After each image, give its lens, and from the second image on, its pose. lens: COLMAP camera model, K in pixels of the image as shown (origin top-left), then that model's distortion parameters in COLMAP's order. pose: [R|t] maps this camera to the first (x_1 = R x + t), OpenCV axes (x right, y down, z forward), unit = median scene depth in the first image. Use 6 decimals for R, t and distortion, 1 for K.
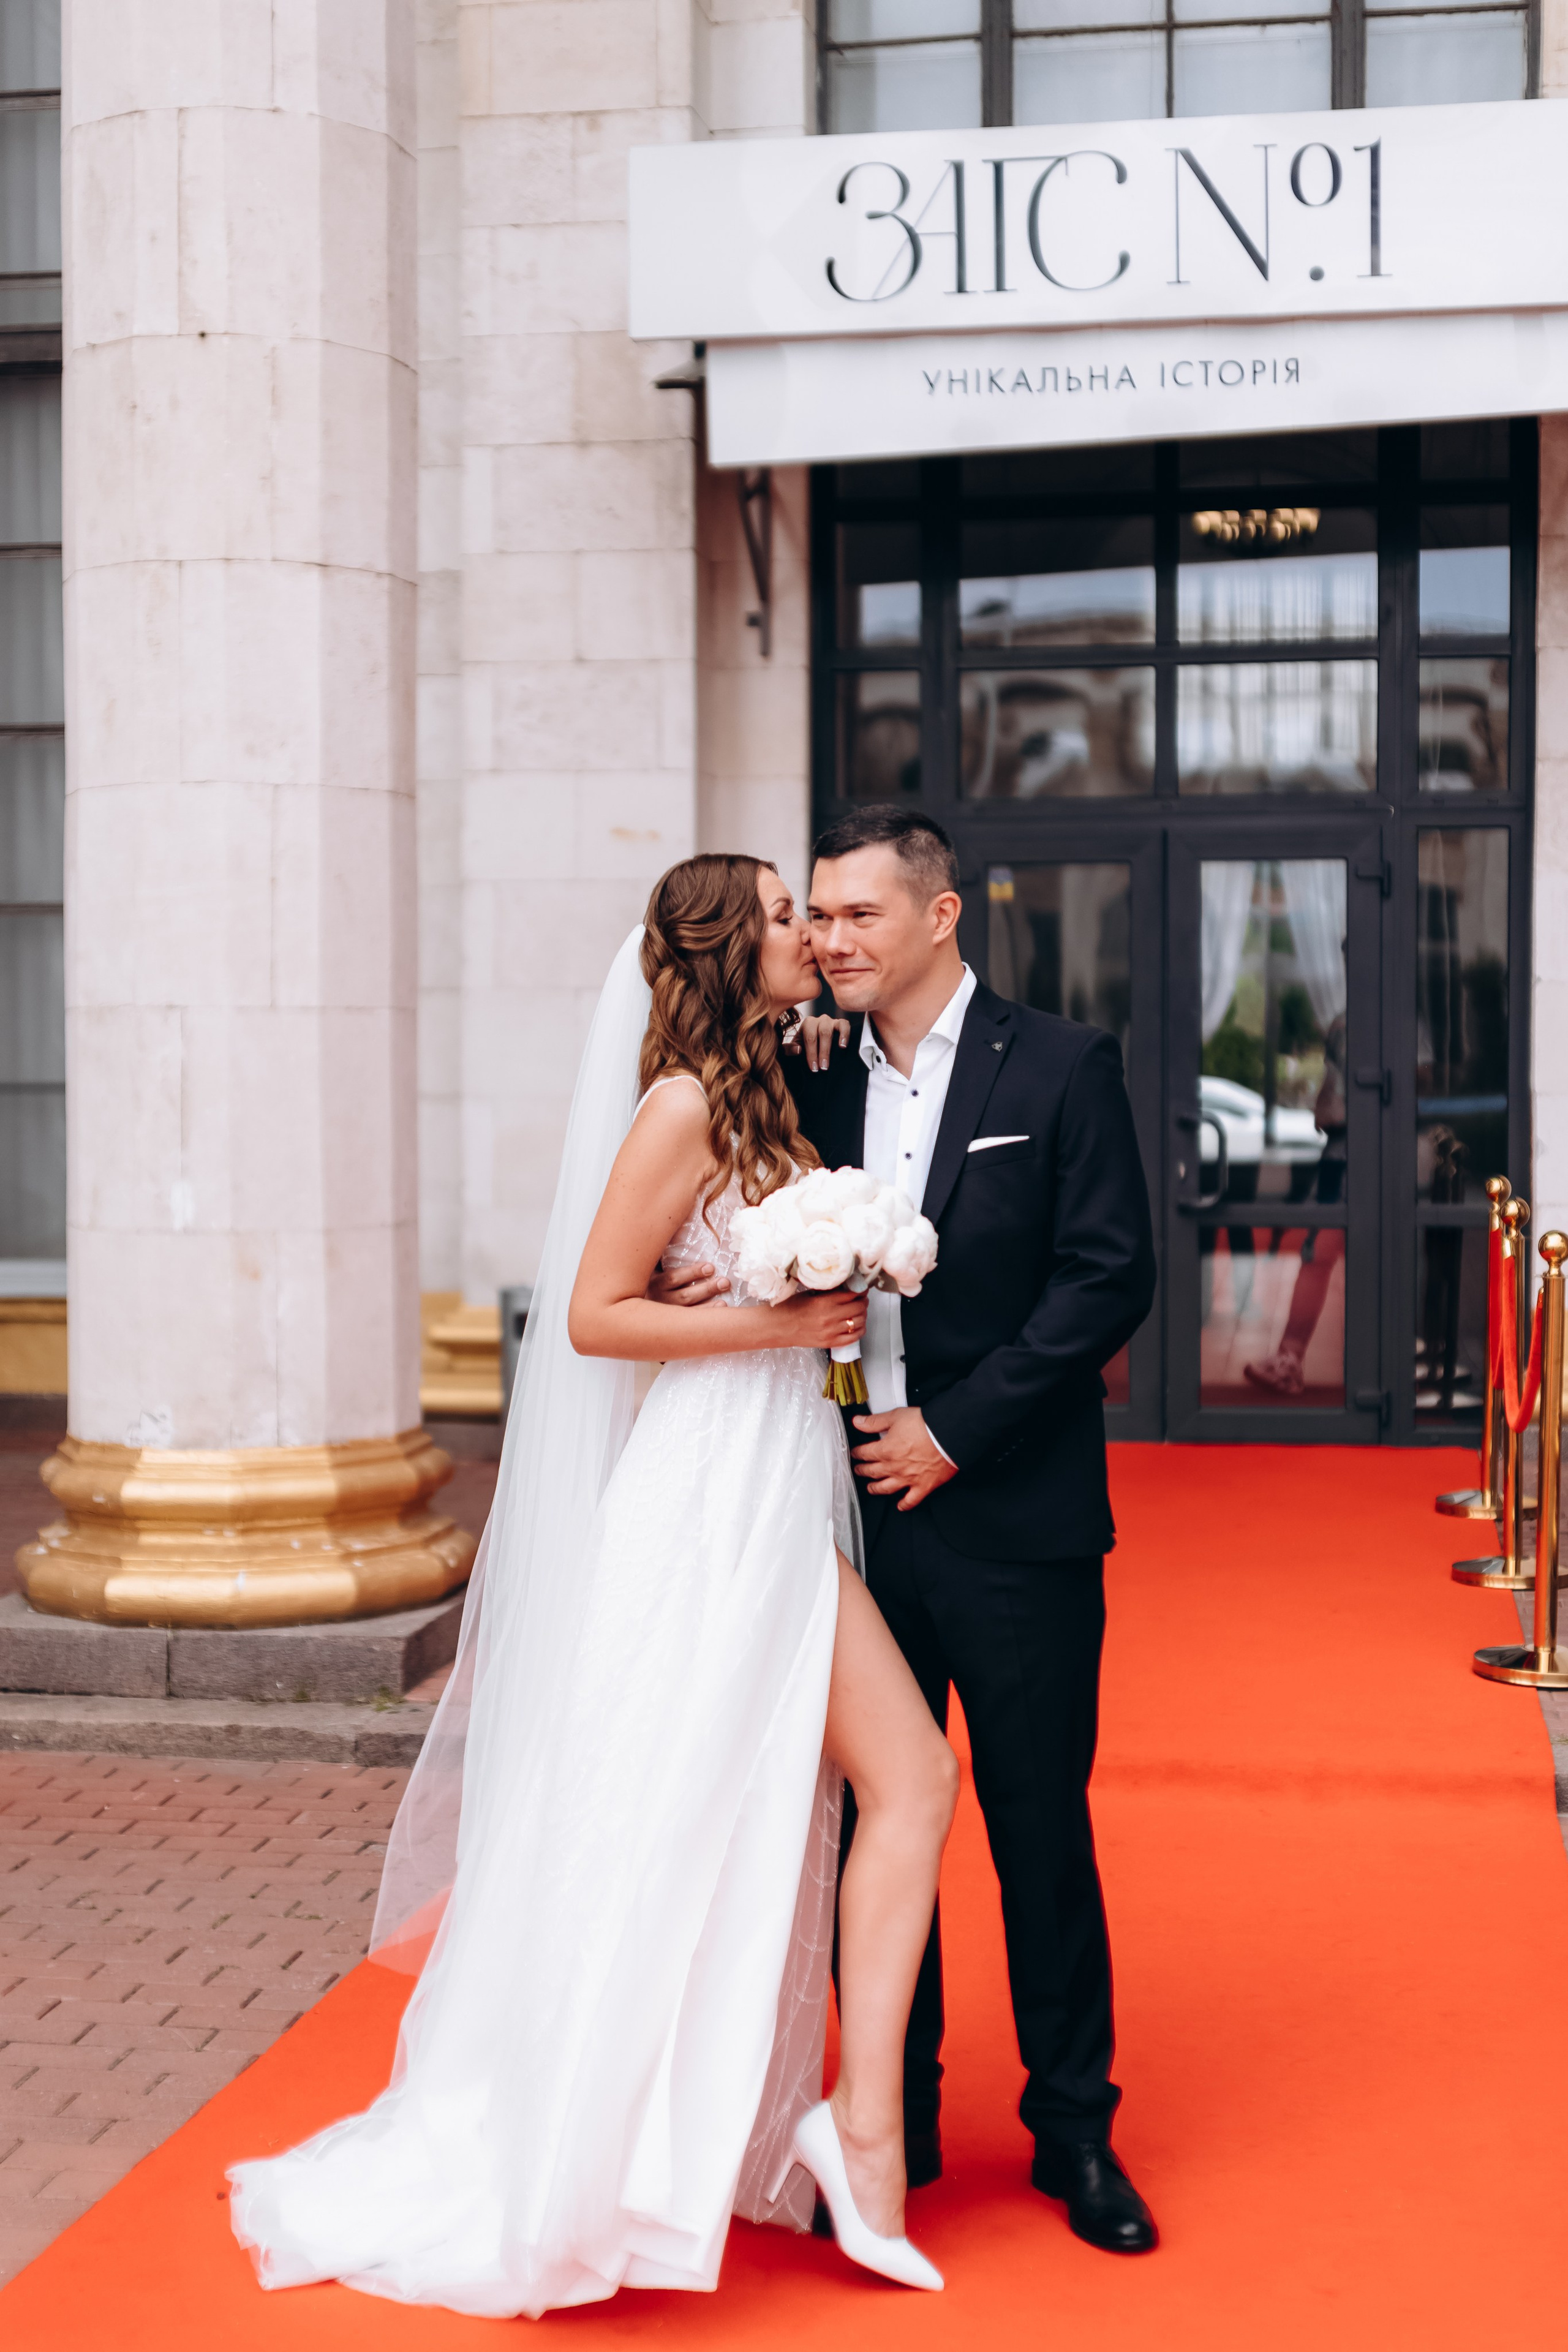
lens RADIAL K [[3185.2, 0, 794.6], [0, 3185.2, 1177.5], [0, 0, 1]] dist [-0.016223, 0.101151]
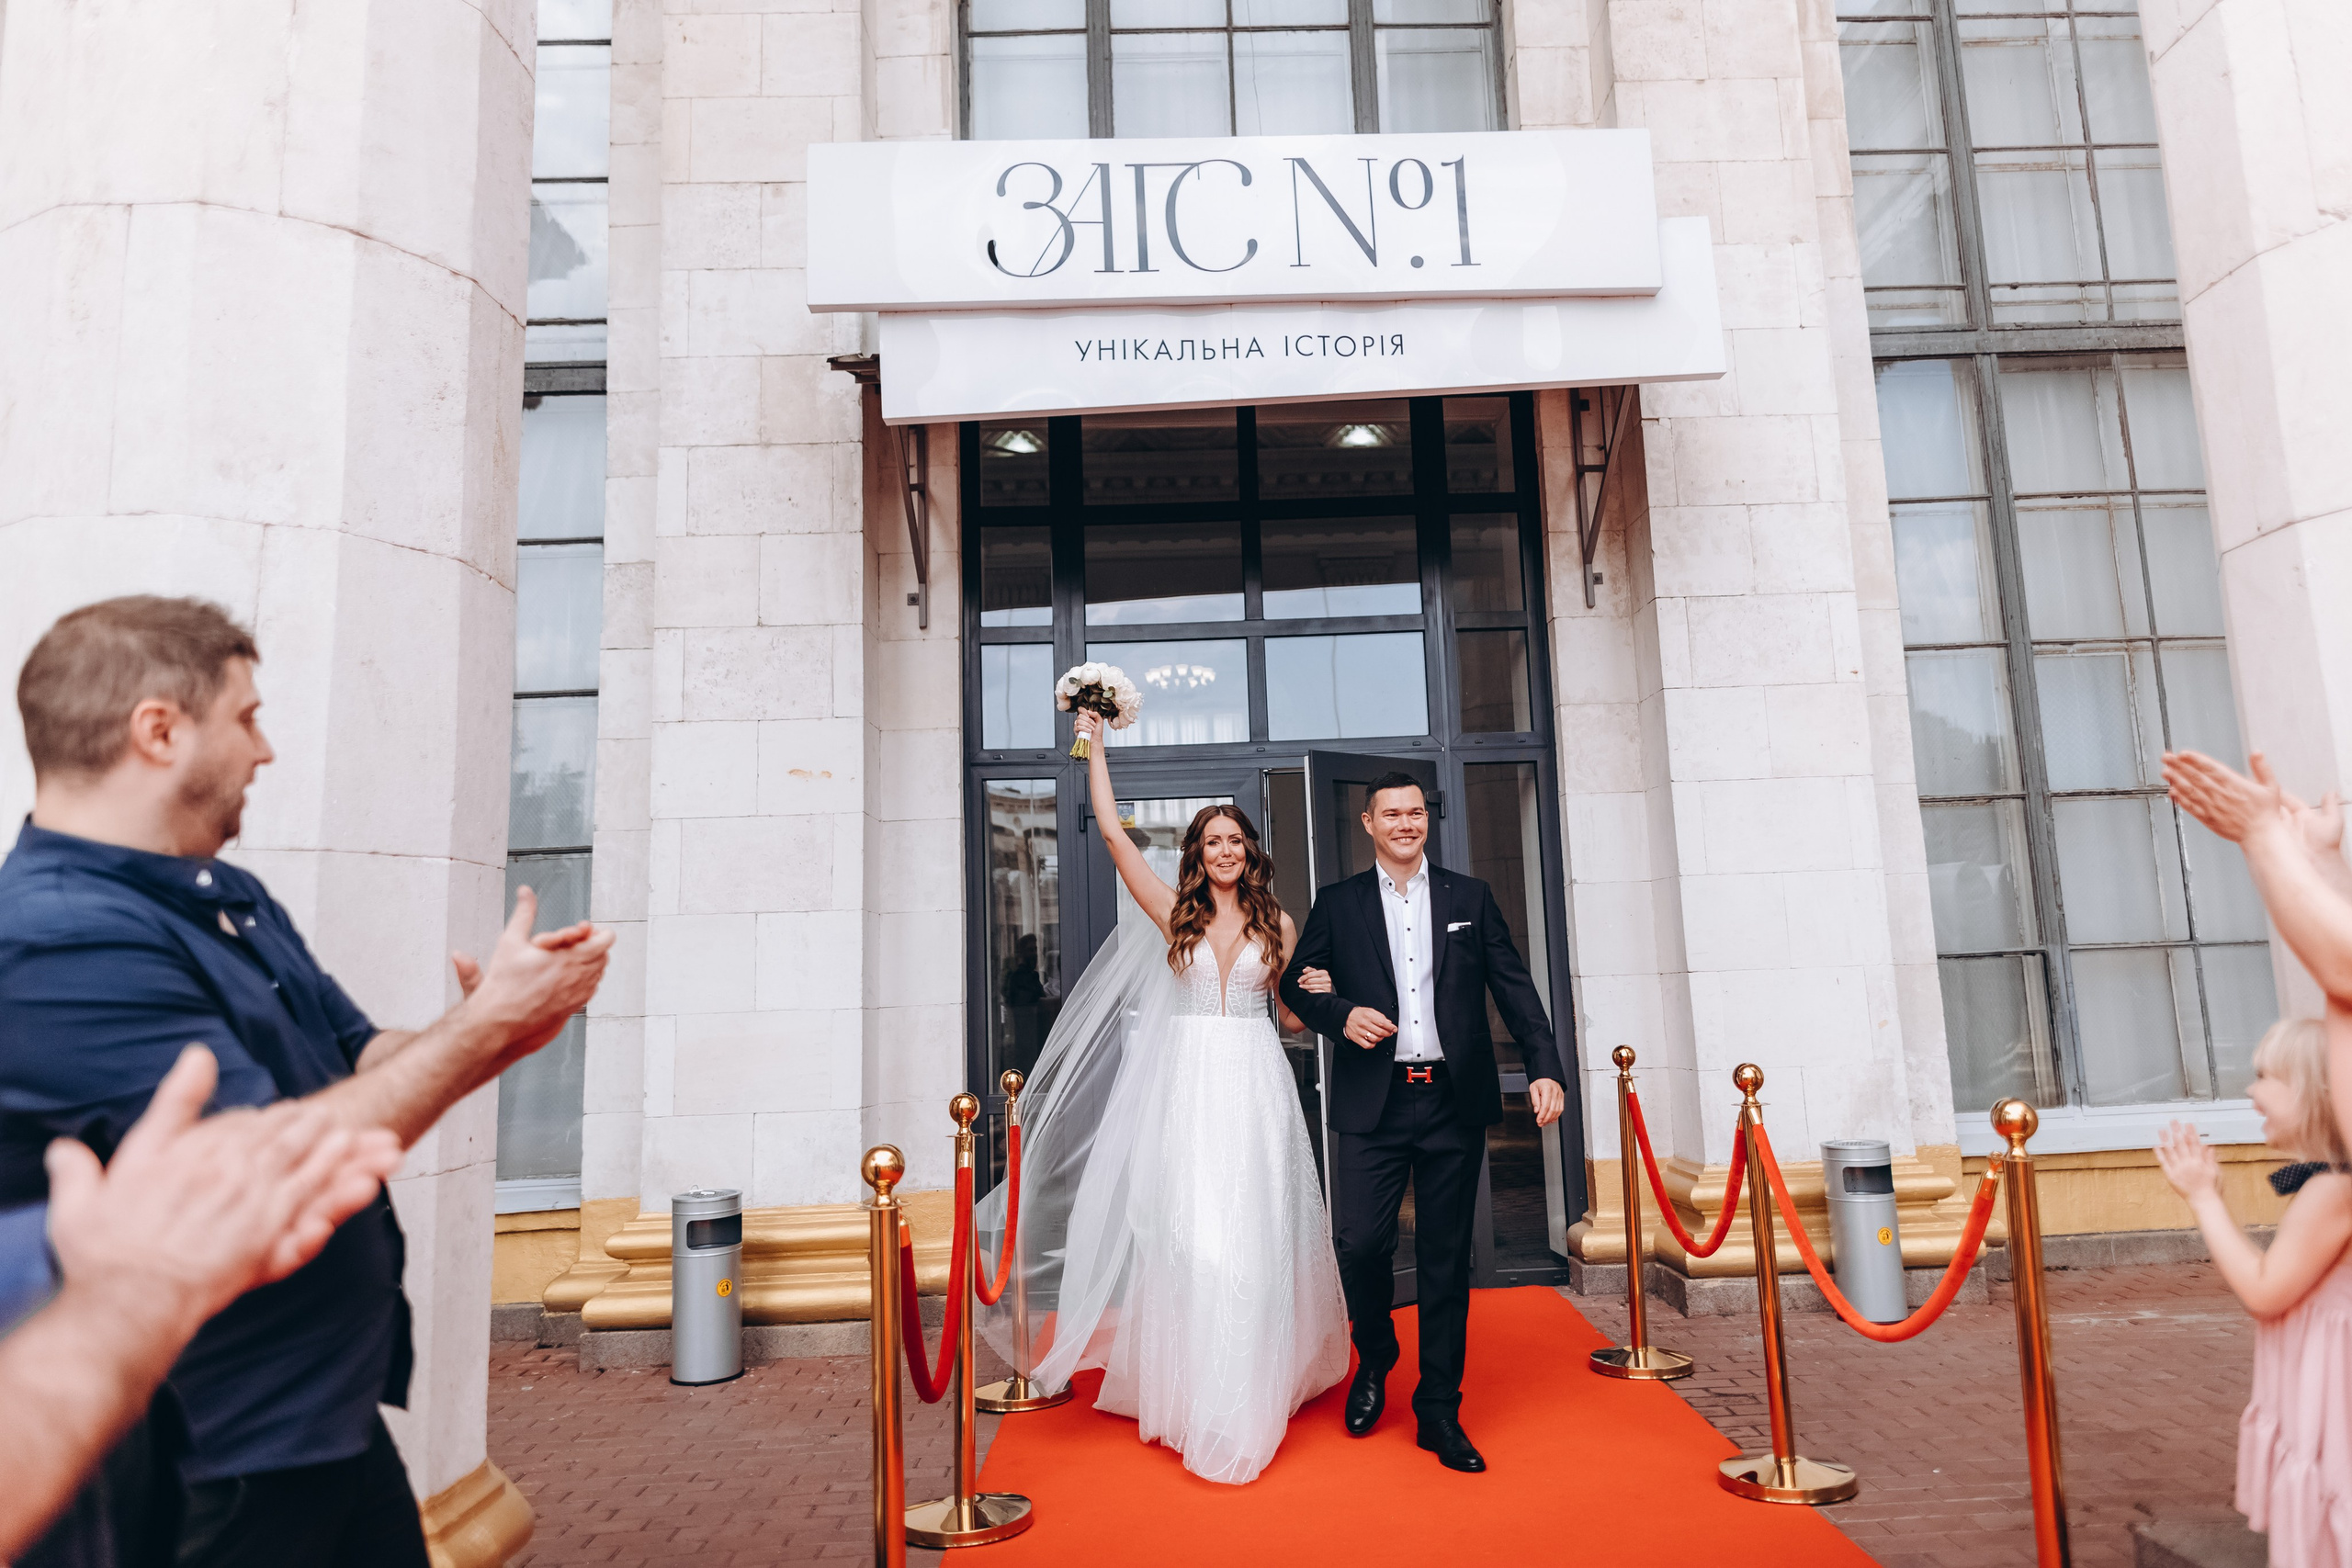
lens RADIAL K [[1557.4, 0, 1213.9], [0, 1557.4, 753.0], [0, 0, 1]] dist [0.002717, 0.001071]
pose [[0.979389, -0.003787, 0.201945, -0.023861], [0.043969, 0.979844, -0.194863, -0.000345], [-0.197137, 0.199726, 0.959816, 0.496025]]
